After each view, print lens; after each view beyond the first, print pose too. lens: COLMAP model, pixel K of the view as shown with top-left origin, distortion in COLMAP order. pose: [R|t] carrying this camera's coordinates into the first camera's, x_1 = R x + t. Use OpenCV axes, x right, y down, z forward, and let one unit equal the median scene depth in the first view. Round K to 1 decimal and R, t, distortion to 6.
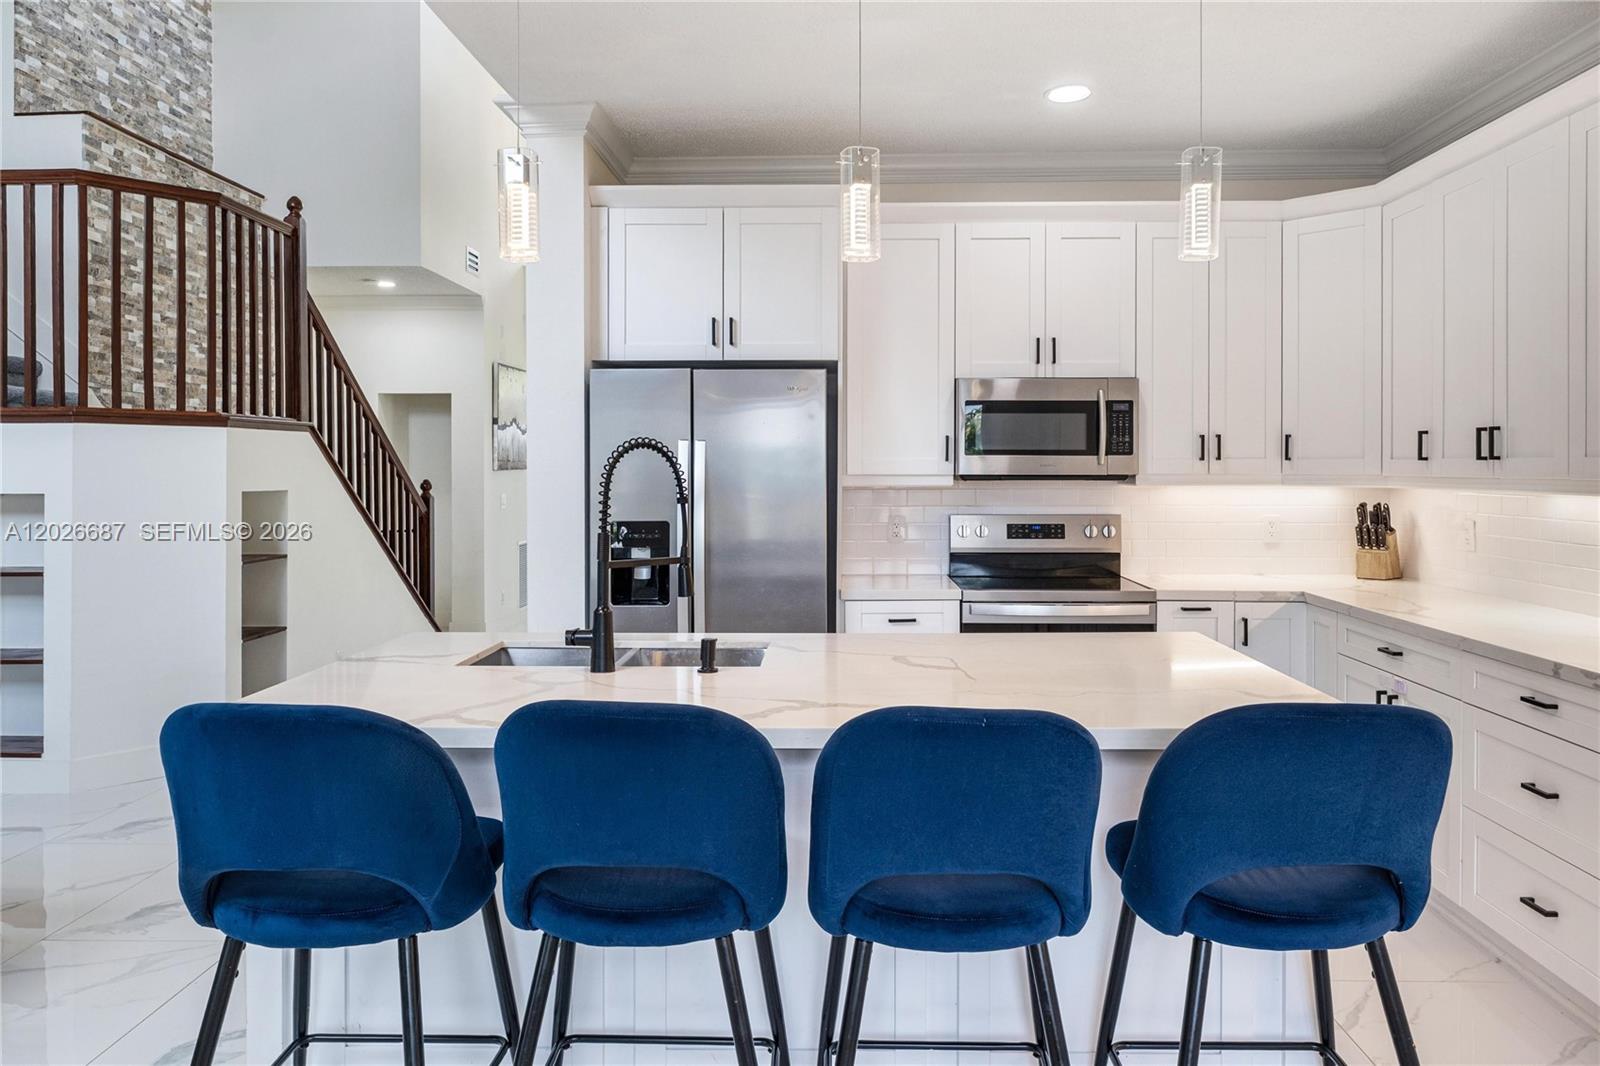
lens RADIAL K [[1112.8, 0, 825.9], [0, 1112.8, 471.6], [0, 0, 1]] dist [0.003310, 0.000985]
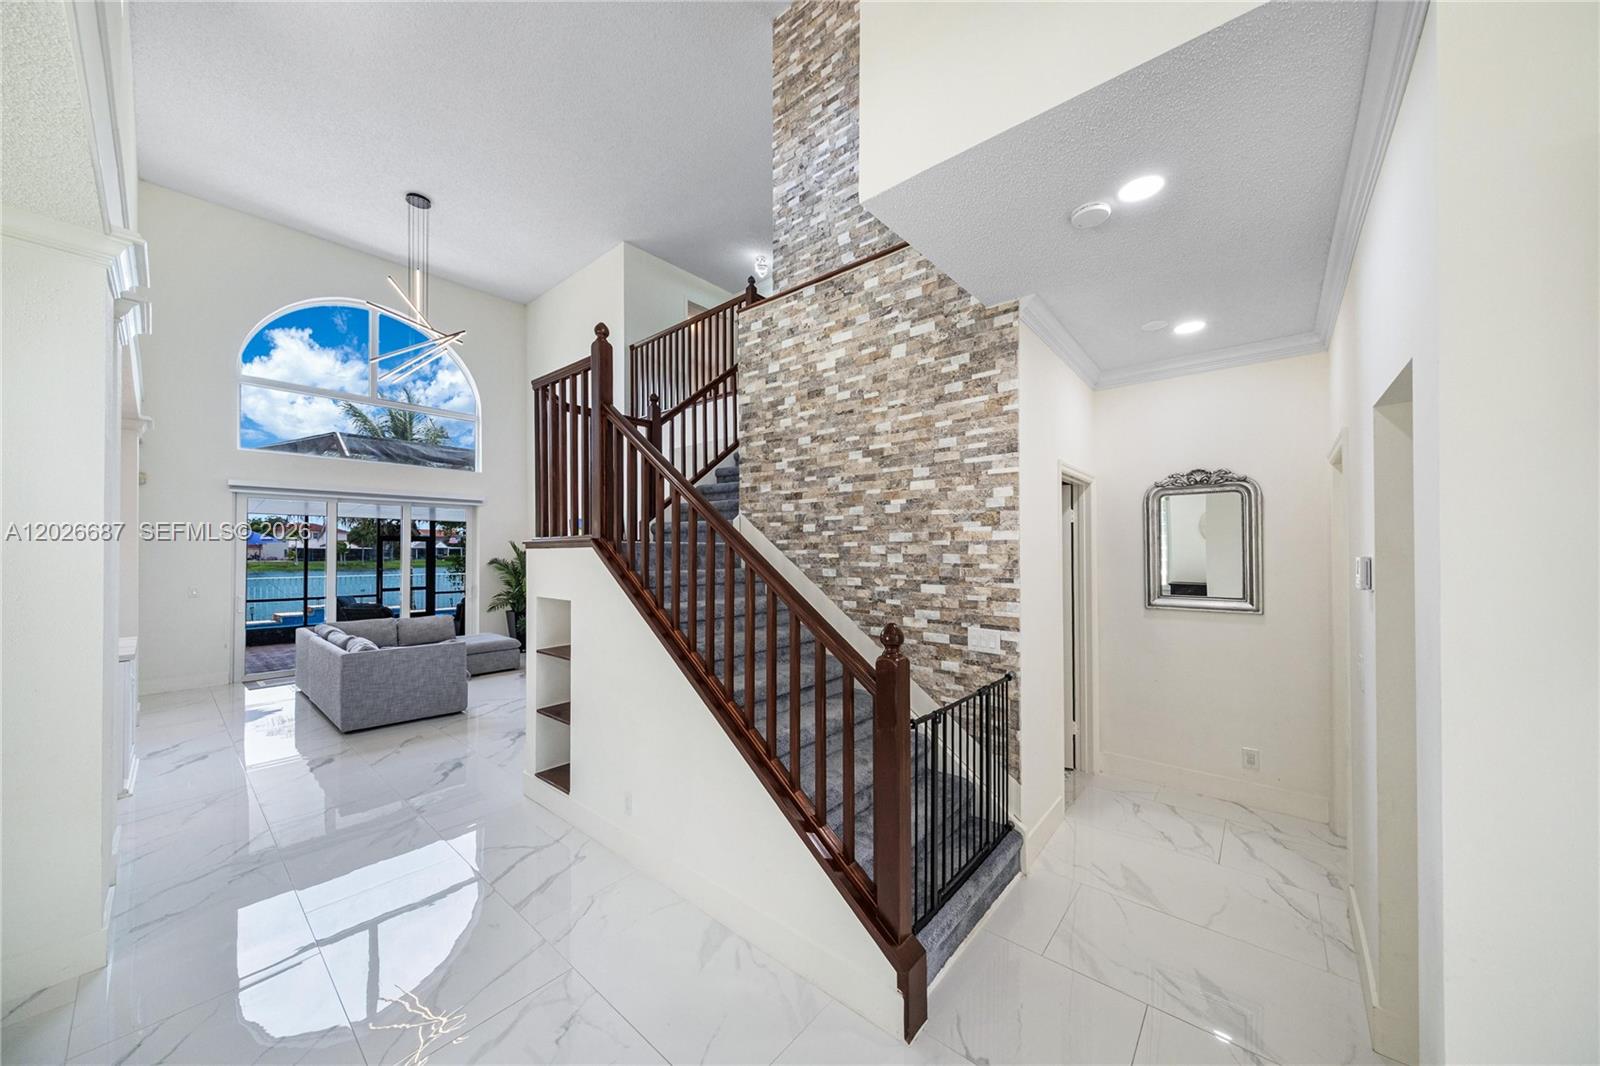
lens RADIAL K [[542.8, 0, 801.3], [0, 542.8, 546.6], [0, 0, 1]] dist [0.007484, 0.000024]
pose [[-0.634541, 0.000646, -0.772889, -0.252560], [0.004790, 0.999984, -0.003096, -0.043691], [0.772874, -0.005666, -0.634534, 1.859276]]
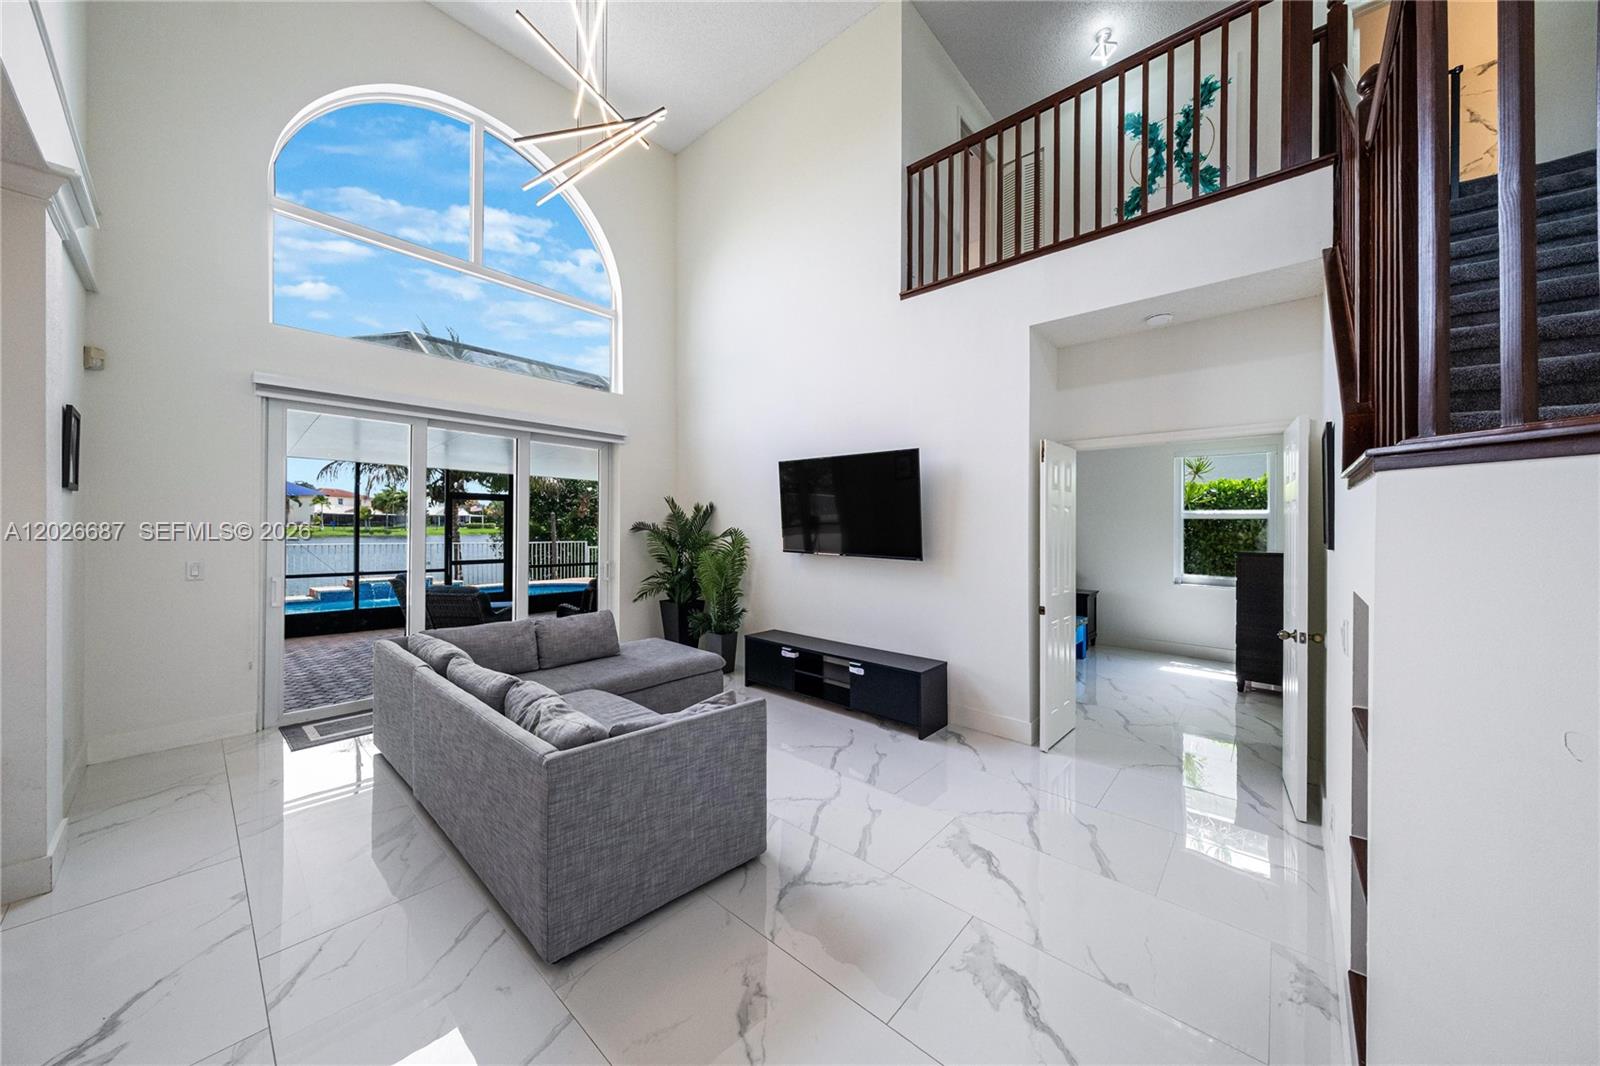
lens RADIAL K [[539.4, 0, 796.8], [0, 539.4, 530.2], [0, 0, 1]] dist [0.001231, 0.000148]
pose [[-0.651766, 0.004253, -0.758408, -0.320582], [-0.010954, 0.999827, 0.015021, -0.018495], [0.758341, 0.018098, -0.651607, 0.973719]]
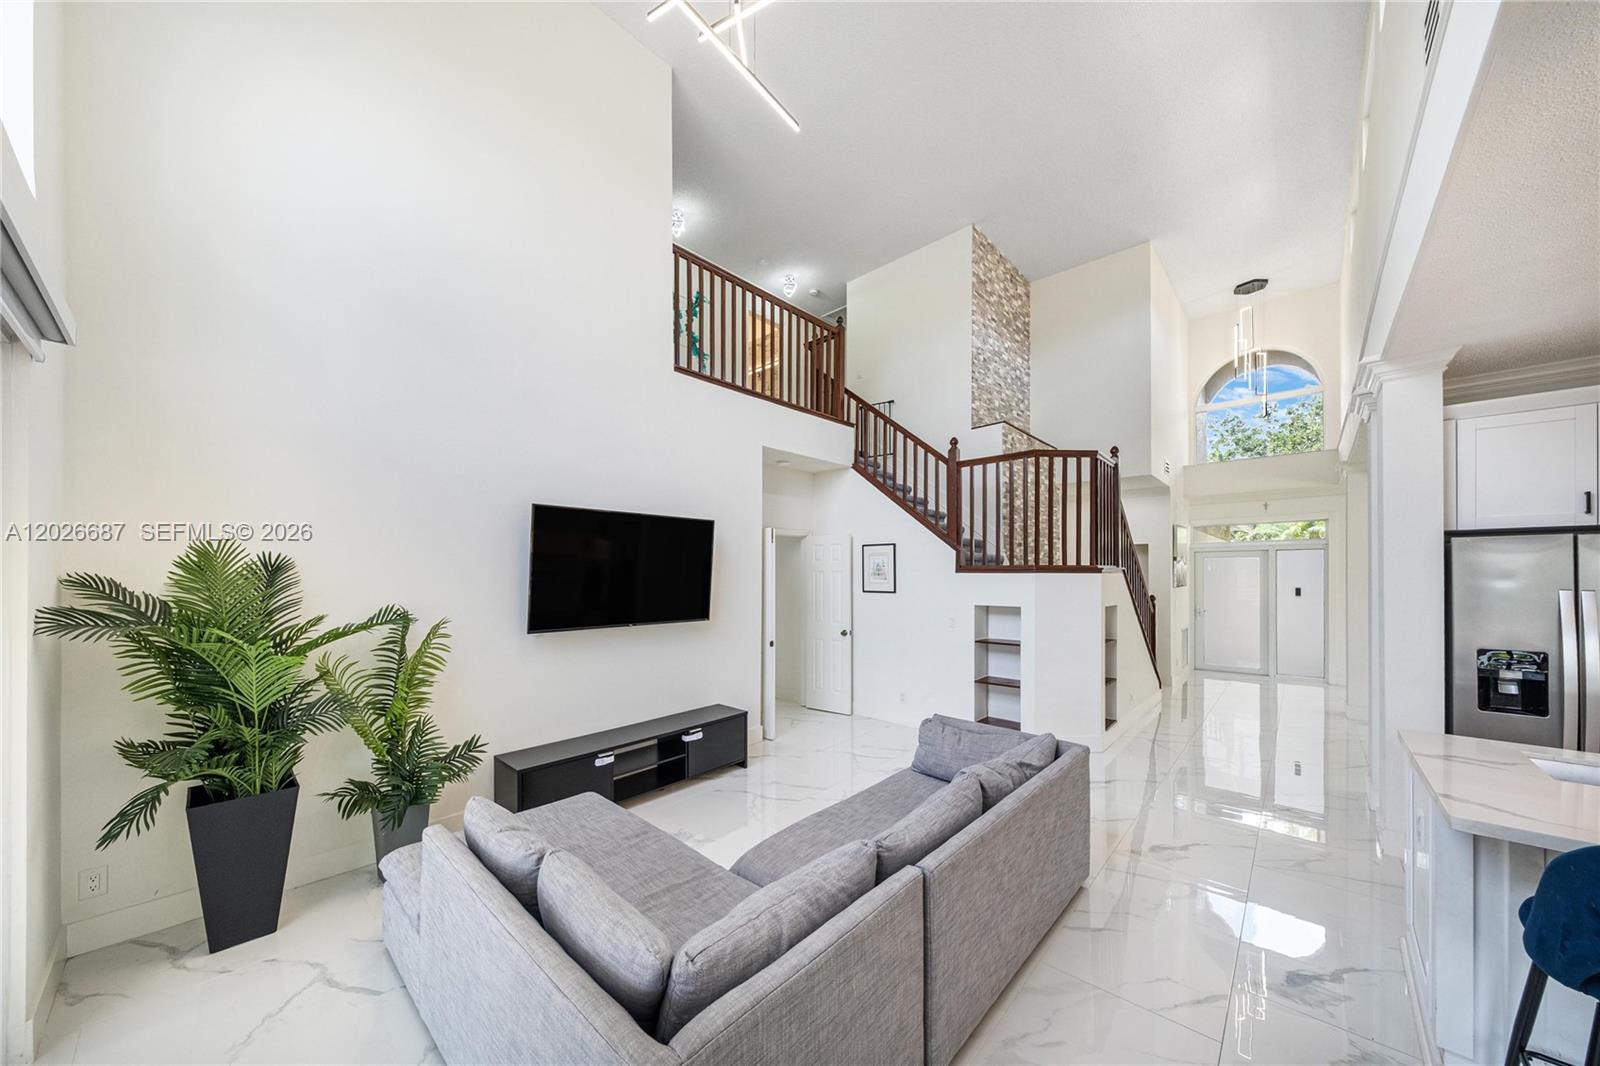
lens RADIAL K [[553.7, 0, 800.3], [0, 553.7, 576.8], [0, 0, 1]] dist [-0.000004, -0.000054]
pose [[0.750636, 0.002645, -0.660710, -0.326616], [-0.000146, 0.999993, 0.003838, -0.040735], [0.660715, -0.002784, 0.750631, -0.053484]]
